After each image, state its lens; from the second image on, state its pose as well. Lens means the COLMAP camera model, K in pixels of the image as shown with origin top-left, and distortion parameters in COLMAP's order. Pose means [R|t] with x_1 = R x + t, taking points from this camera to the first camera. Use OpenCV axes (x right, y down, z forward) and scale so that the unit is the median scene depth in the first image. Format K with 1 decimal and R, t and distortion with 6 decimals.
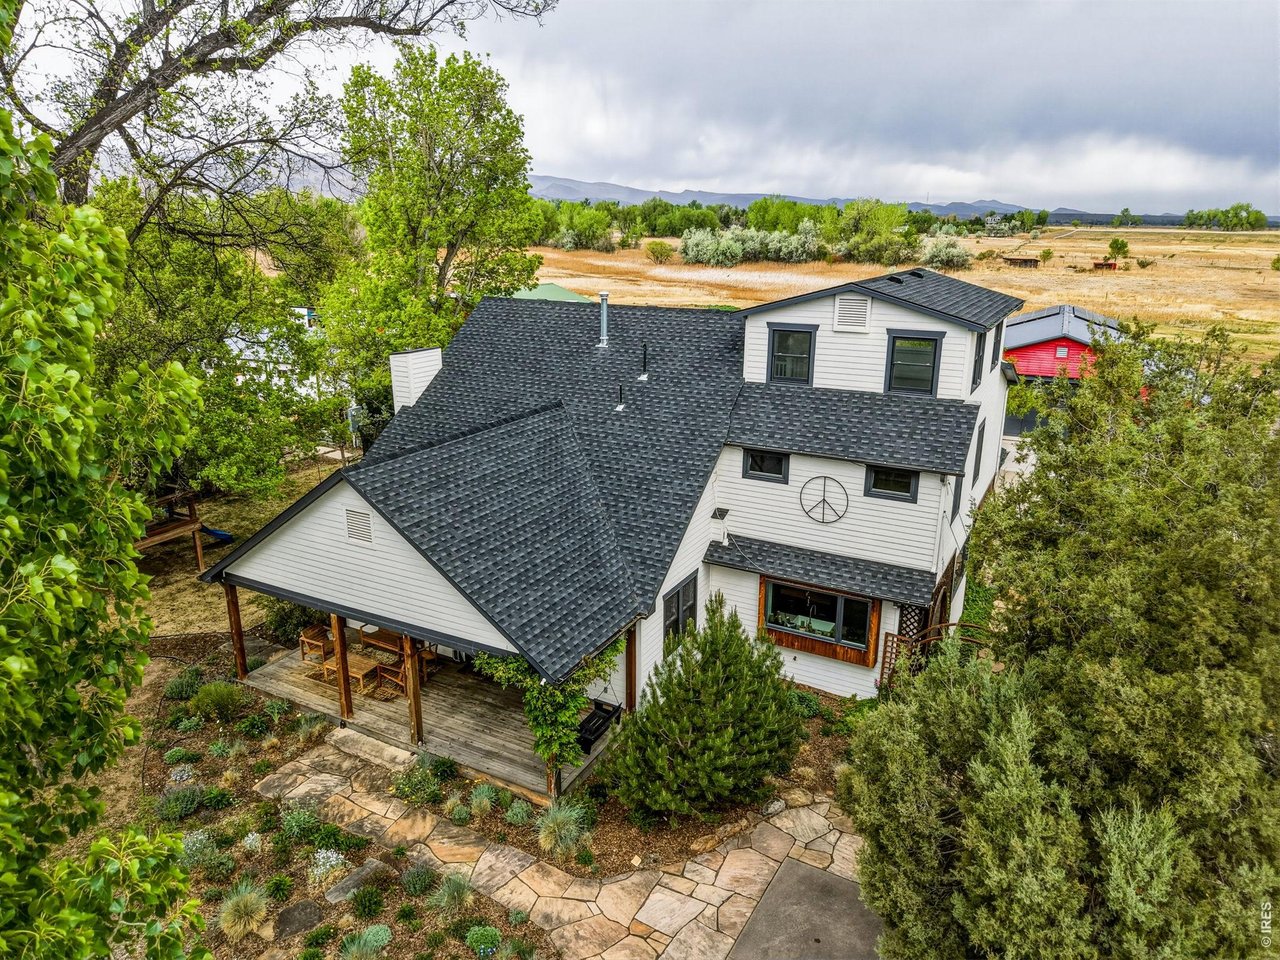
lens RADIAL K [[855.2, 0, 640.8], [0, 855.2, 476.8], [0, 0, 1]] dist [0.010465, -0.012015]
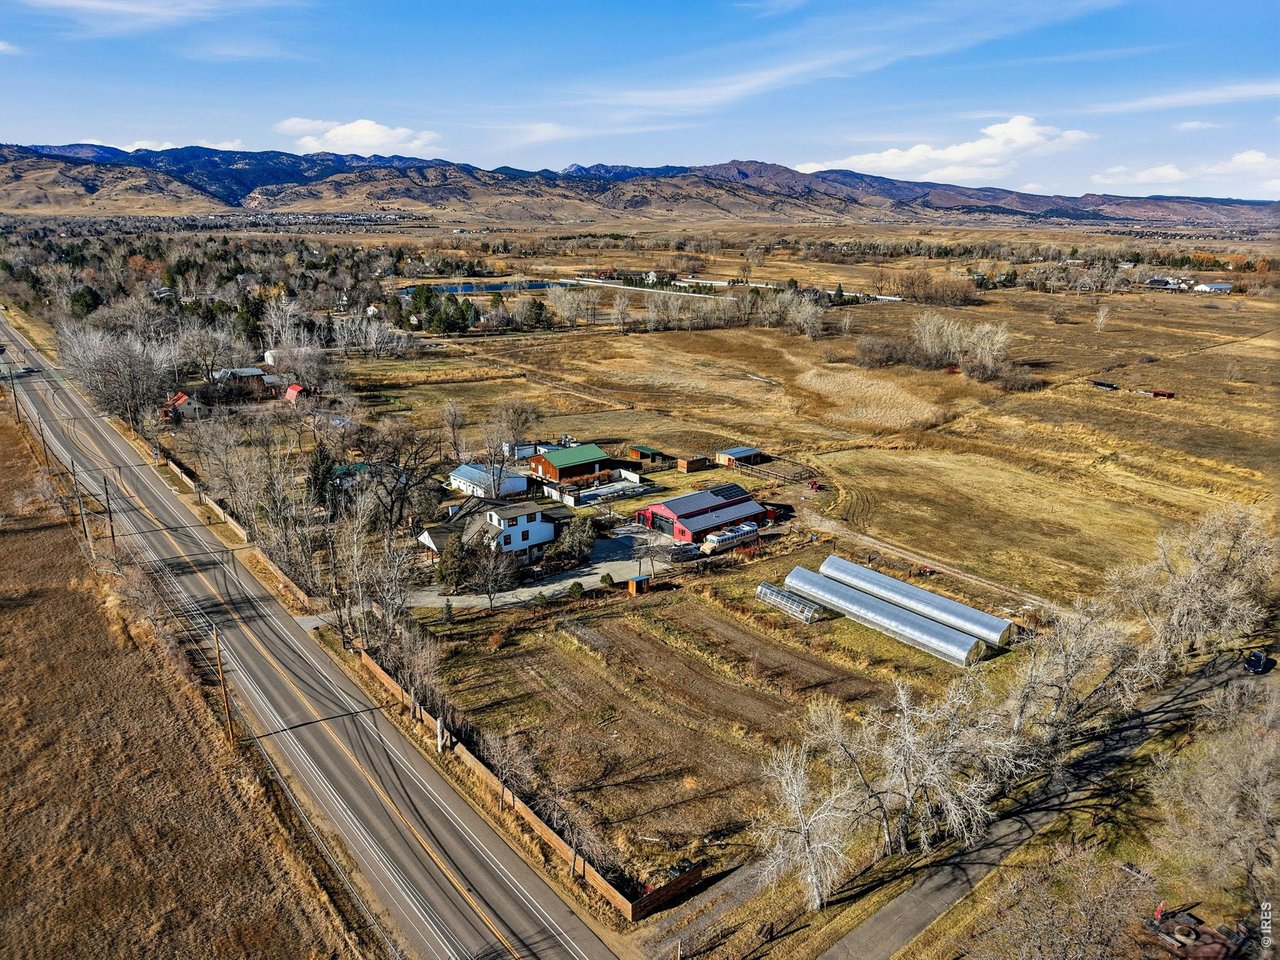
lens RADIAL K [[855.2, 0, 635.1], [0, 855.2, 480.3], [0, 0, 1]] dist [0.010465, -0.012015]
pose [[0.913985, 0.110680, -0.390361, 0.298489], [-0.112130, 0.993509, 0.019152, -0.054217], [0.389947, 0.026267, 0.920463, -0.372957]]
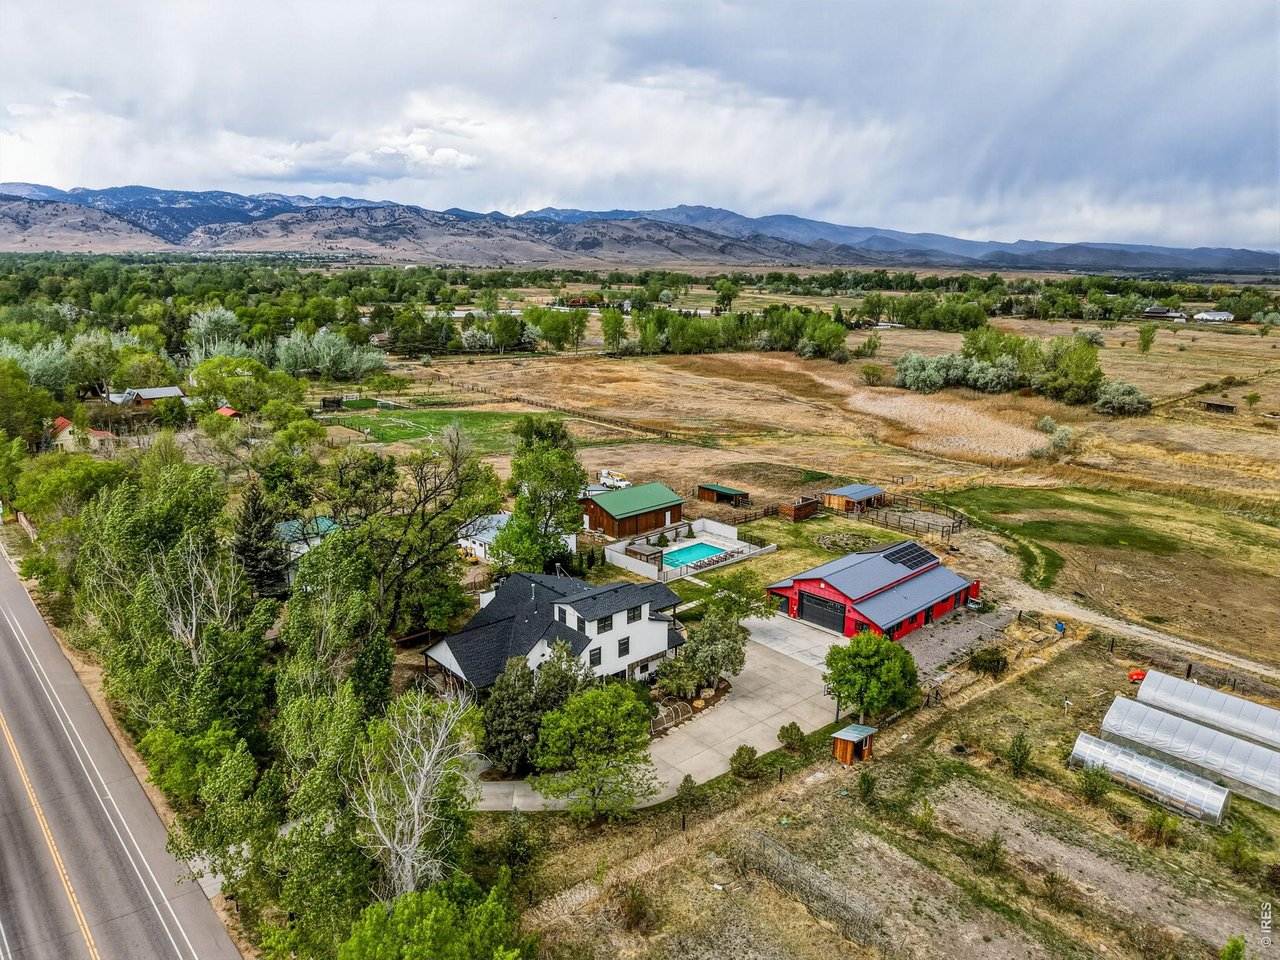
lens RADIAL K [[855.2, 0, 638.1], [0, 855.2, 478.5], [0, 0, 1]] dist [0.010465, -0.012015]
pose [[0.937003, 0.083220, -0.339262, 0.134296], [-0.101181, 0.994232, -0.035569, -0.050360], [0.334345, 0.067655, 0.940019, -0.192606]]
